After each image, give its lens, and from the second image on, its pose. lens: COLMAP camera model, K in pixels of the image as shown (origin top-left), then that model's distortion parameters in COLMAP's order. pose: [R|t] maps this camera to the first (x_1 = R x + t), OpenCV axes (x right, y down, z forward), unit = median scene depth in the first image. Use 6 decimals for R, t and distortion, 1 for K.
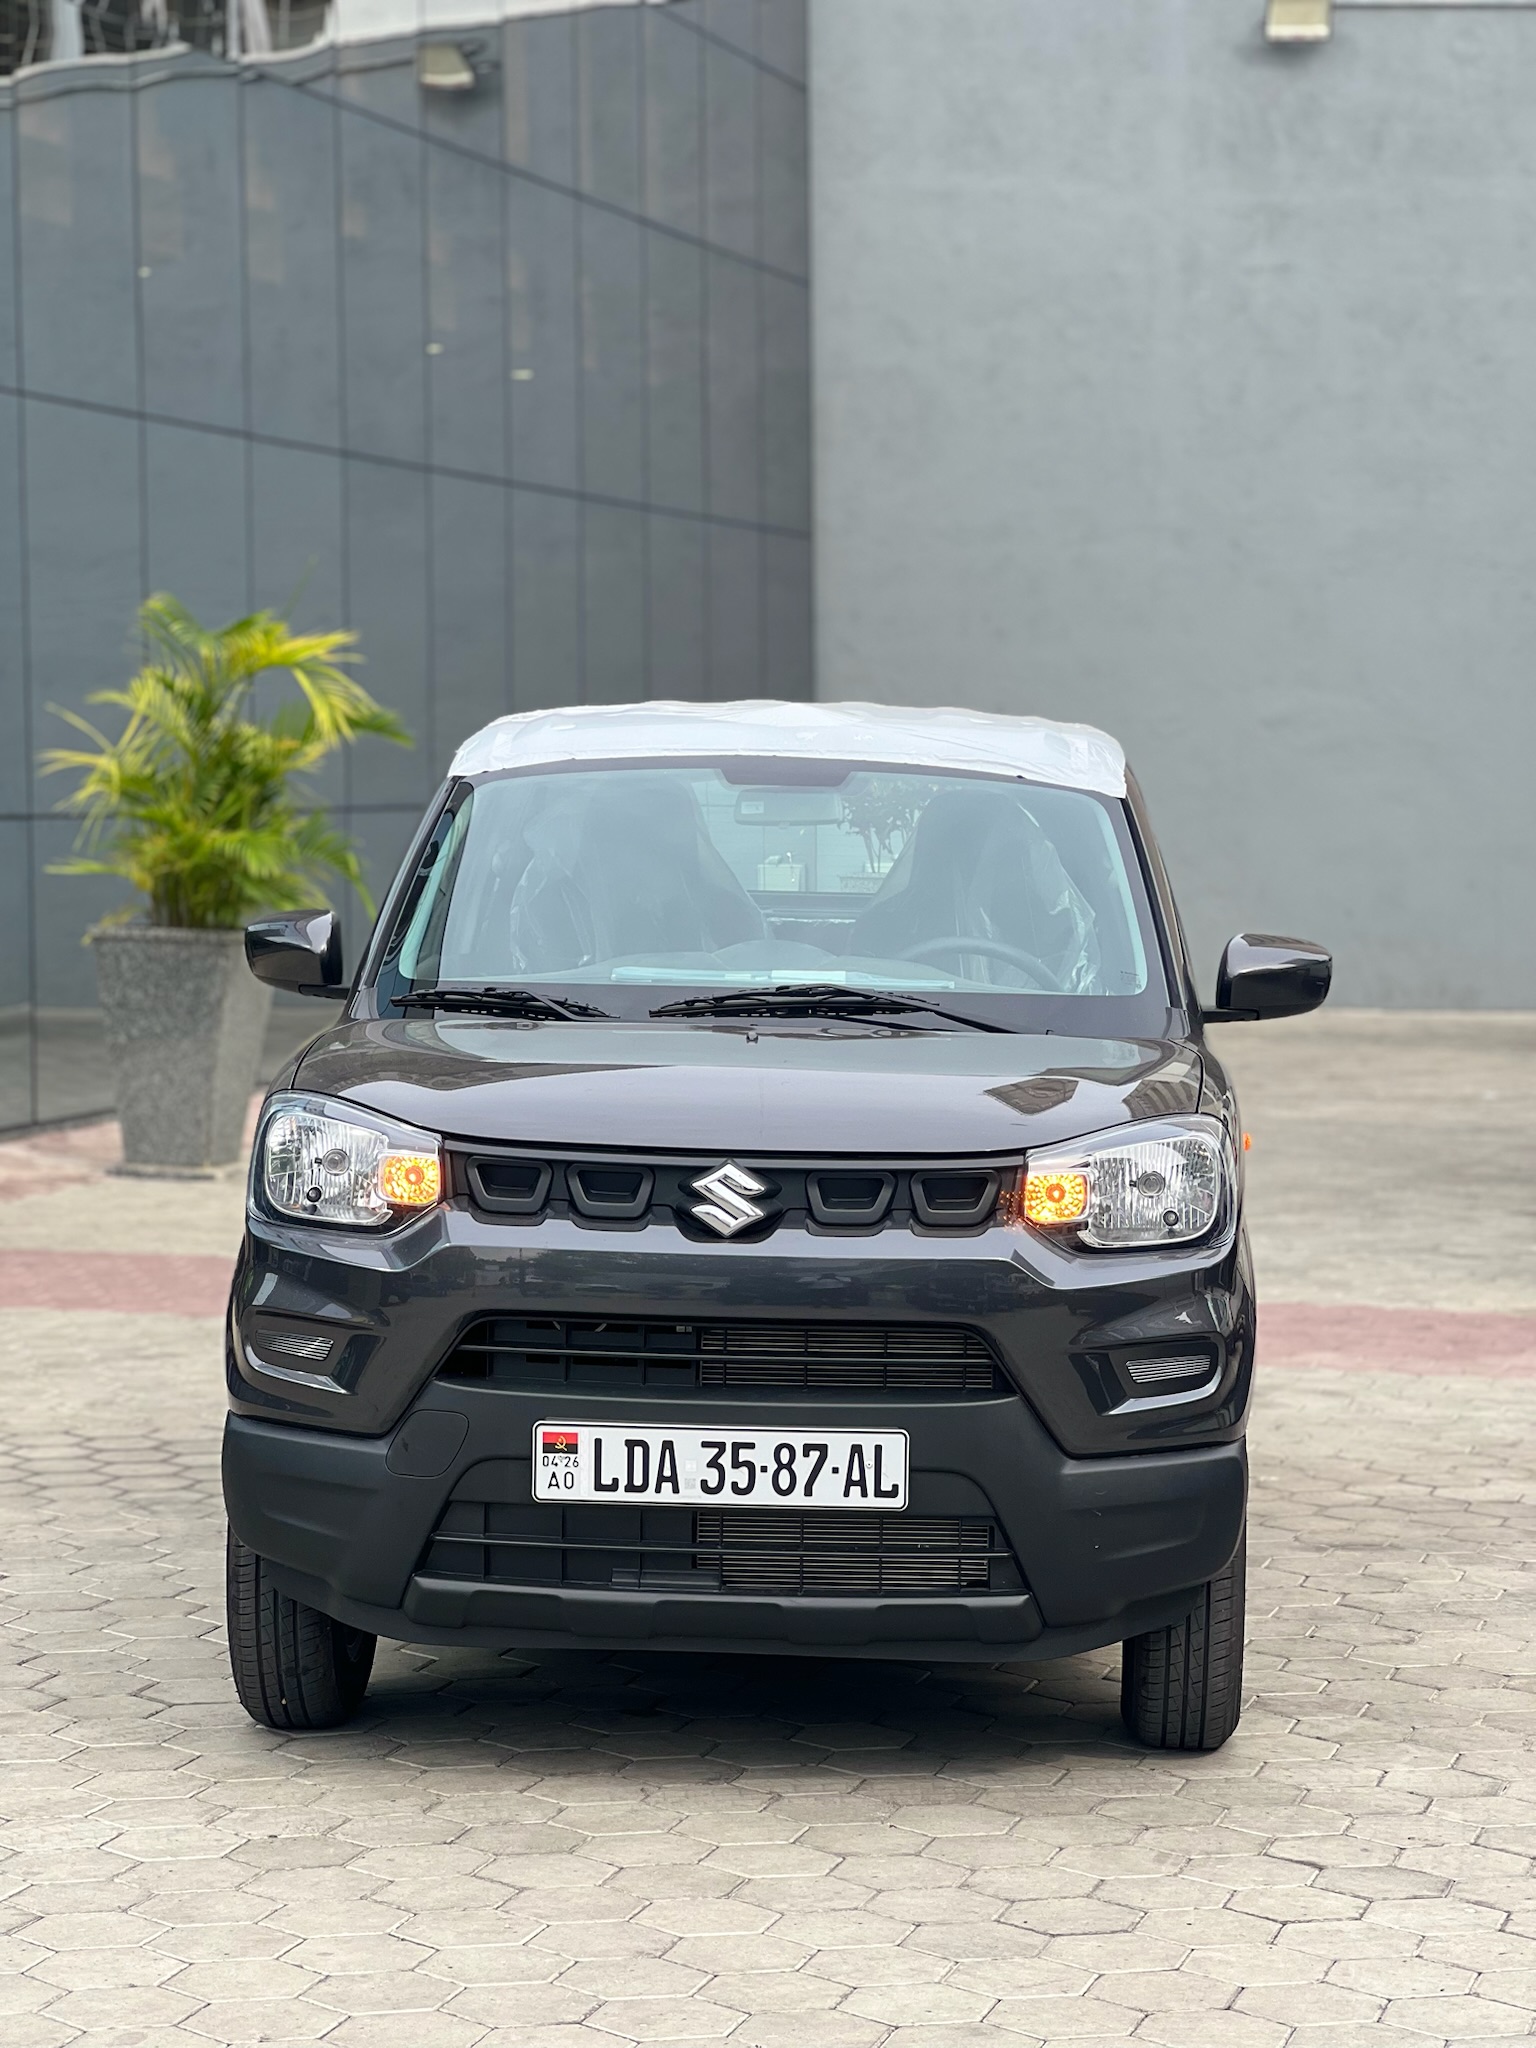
lens RADIAL K [[4622.7, 0, 768.0], [0, 4622.7, 1024.0], [0, 0, 1]] dist [-0.071113, 3.884062]
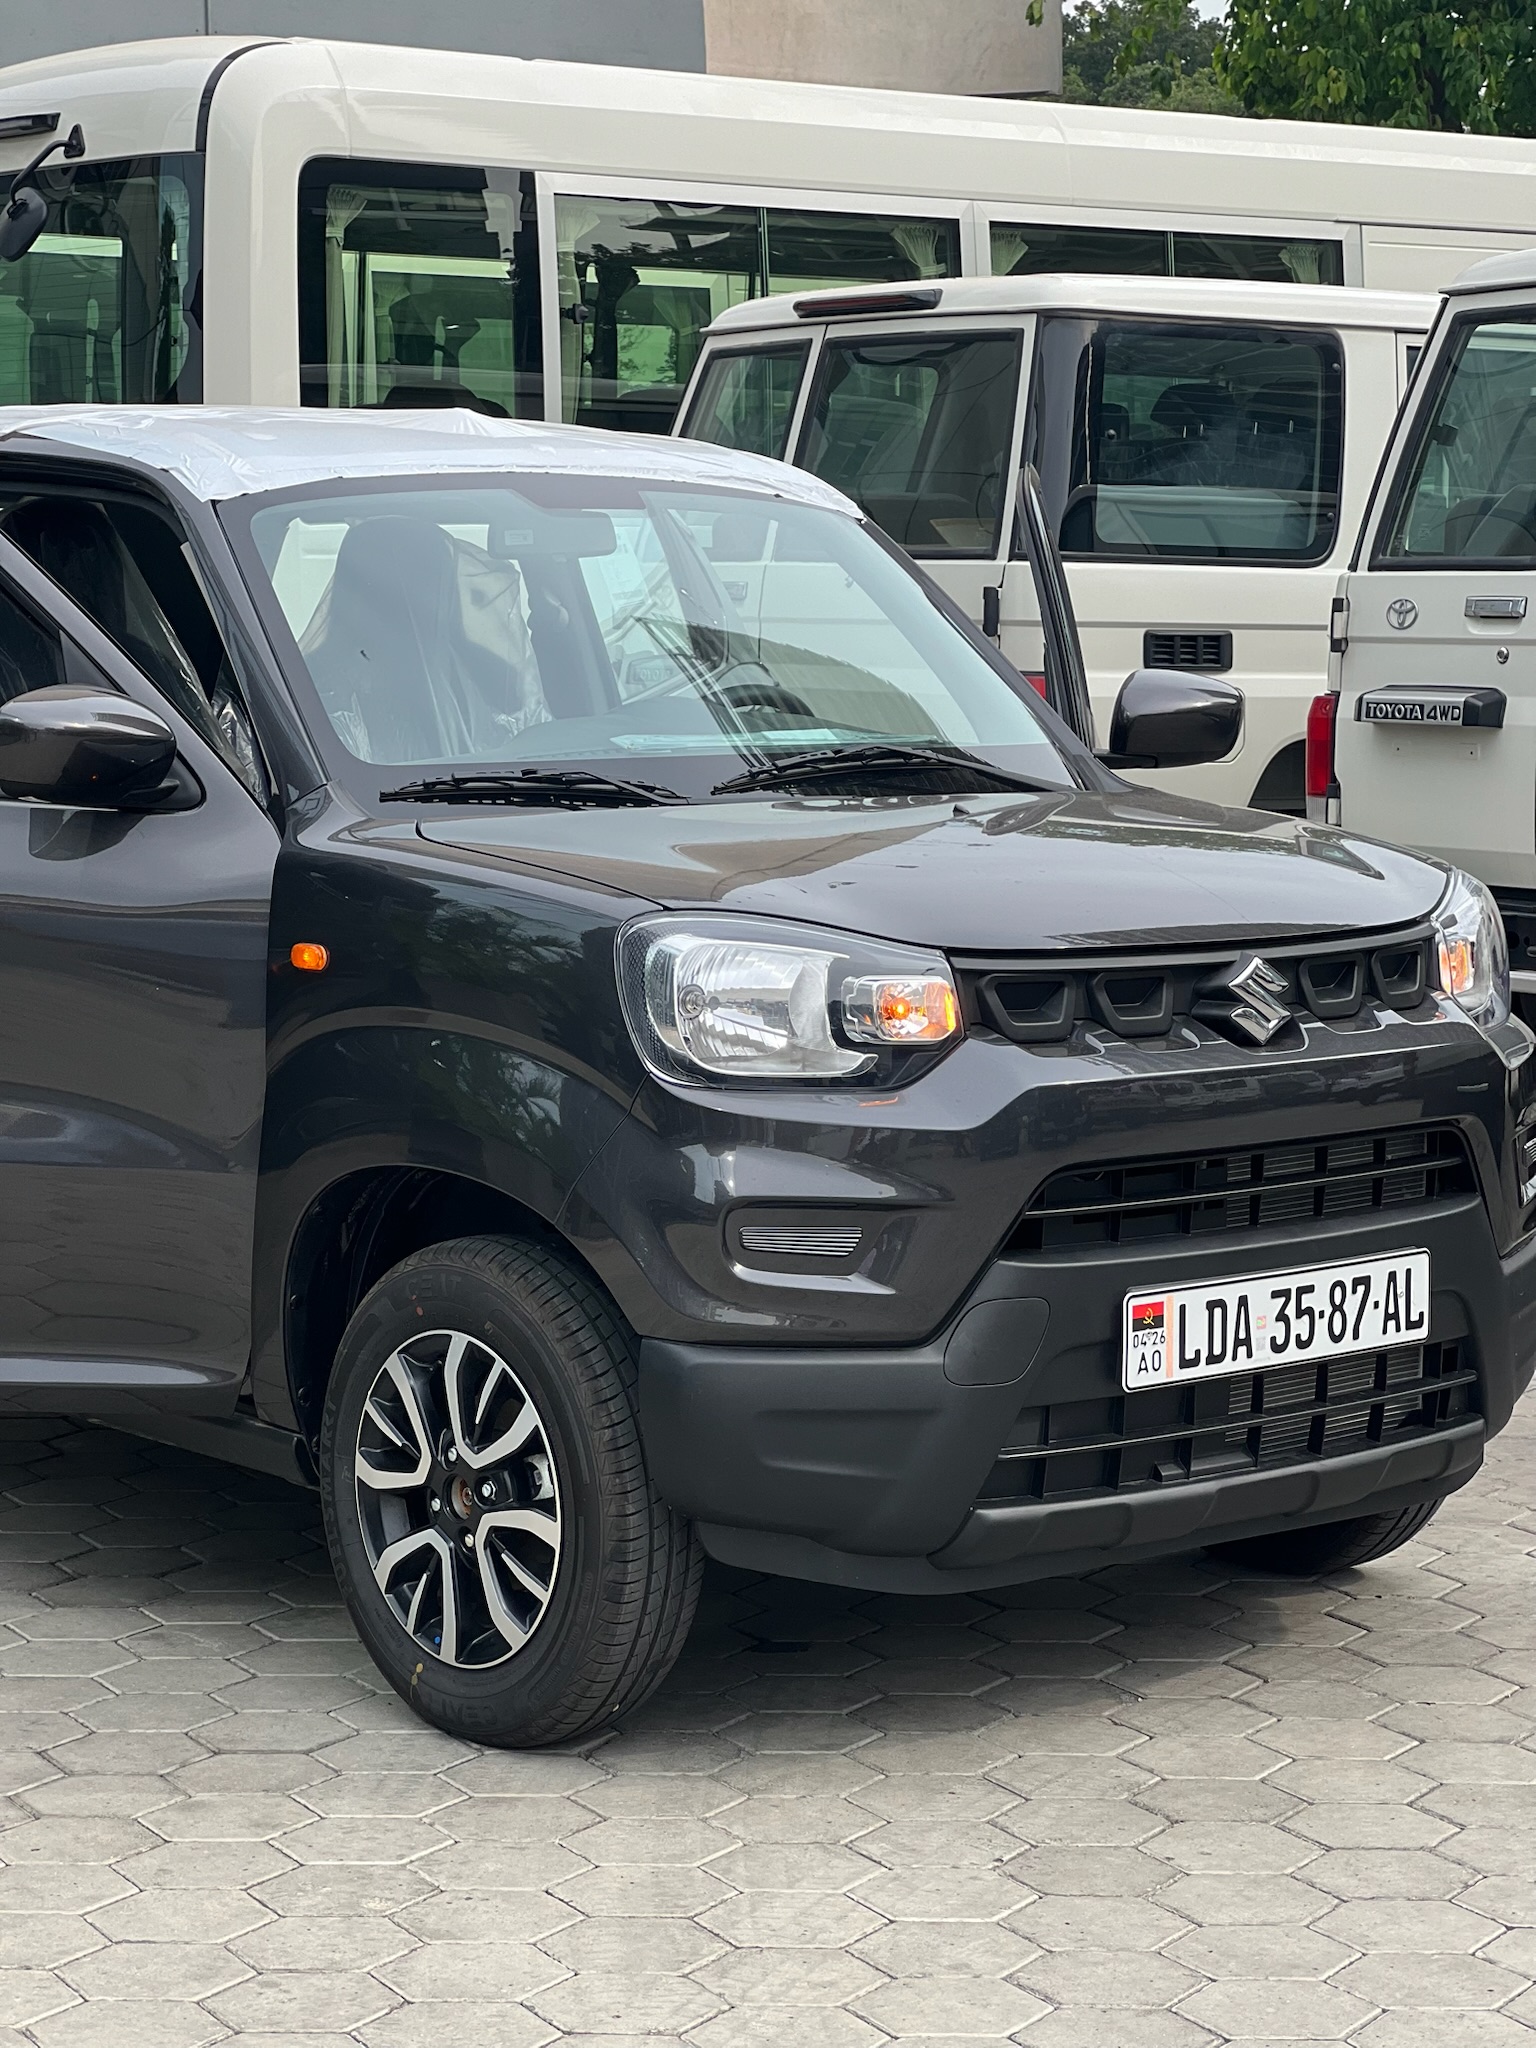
lens RADIAL K [[4641.8, 0, 768.0], [0, 4641.8, 1024.0], [0, 0, 1]] dist [-0.400173, 10.643699]
pose [[0.712281, -0.087805, 0.696381, -0.653523], [0.049971, 0.995971, 0.074467, -0.024172], [-0.700114, -0.018243, 0.713798, 0.468942]]
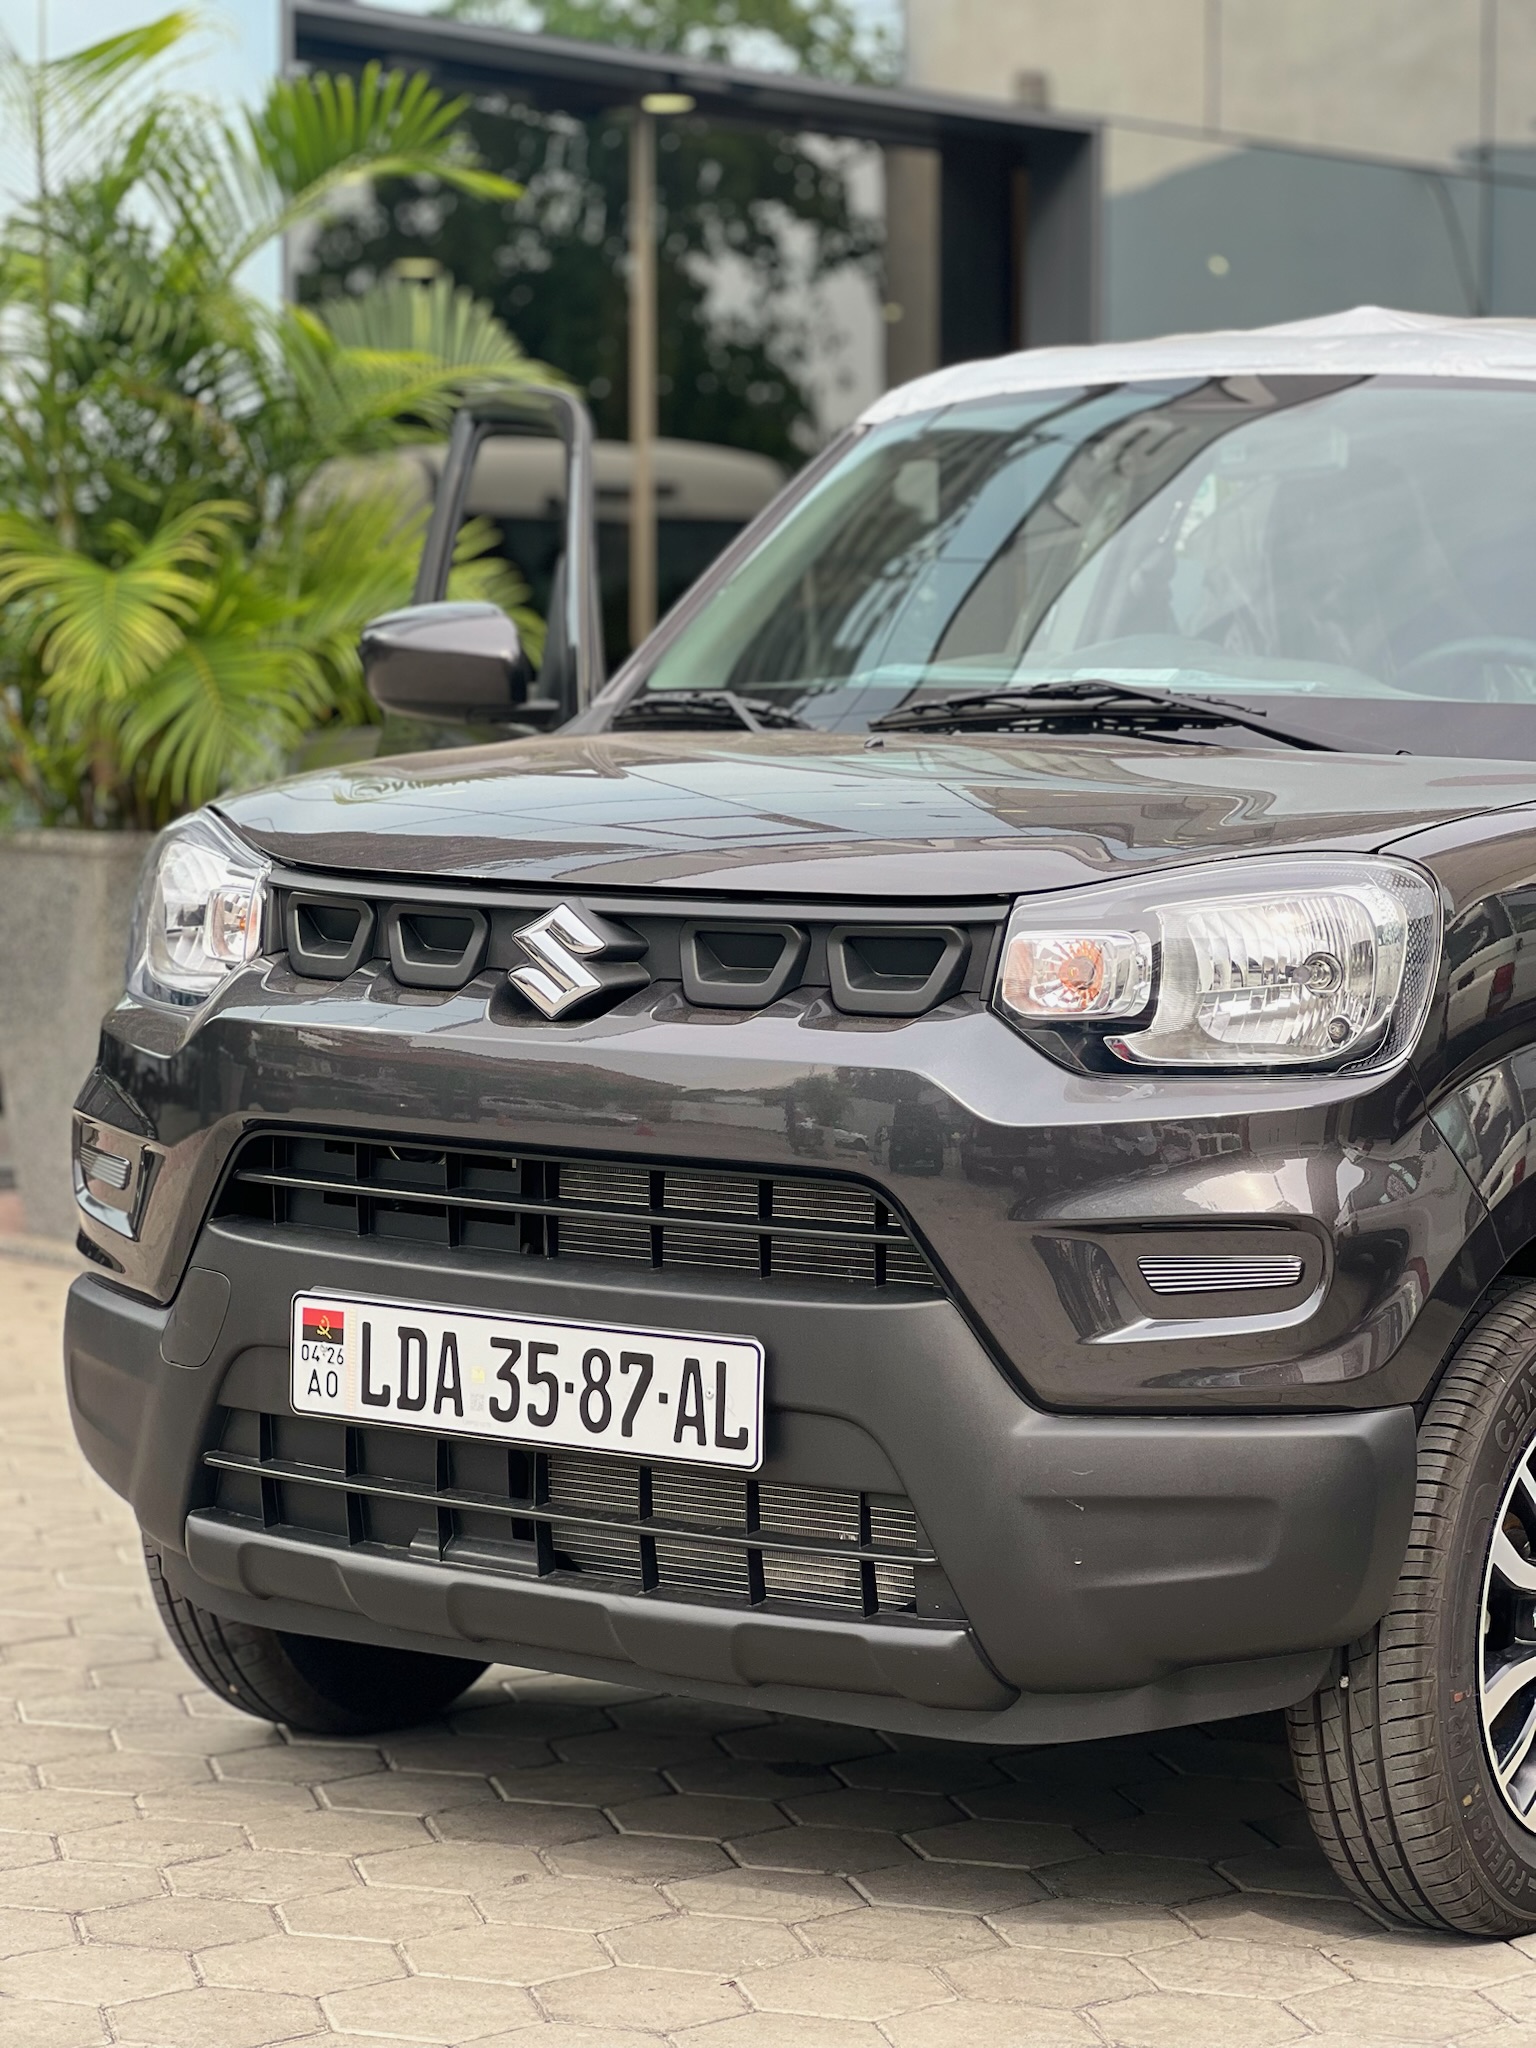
lens RADIAL K [[4622.7, 0, 768.0], [0, 4622.7, 1024.0], [0, 0, 1]] dist [-0.071113, 3.884062]
pose [[0.857761, 0.032754, -0.513004, 0.343472], [-0.035262, 0.999366, 0.004848, 0.042601], [0.512838, 0.013931, 0.858373, 0.470819]]
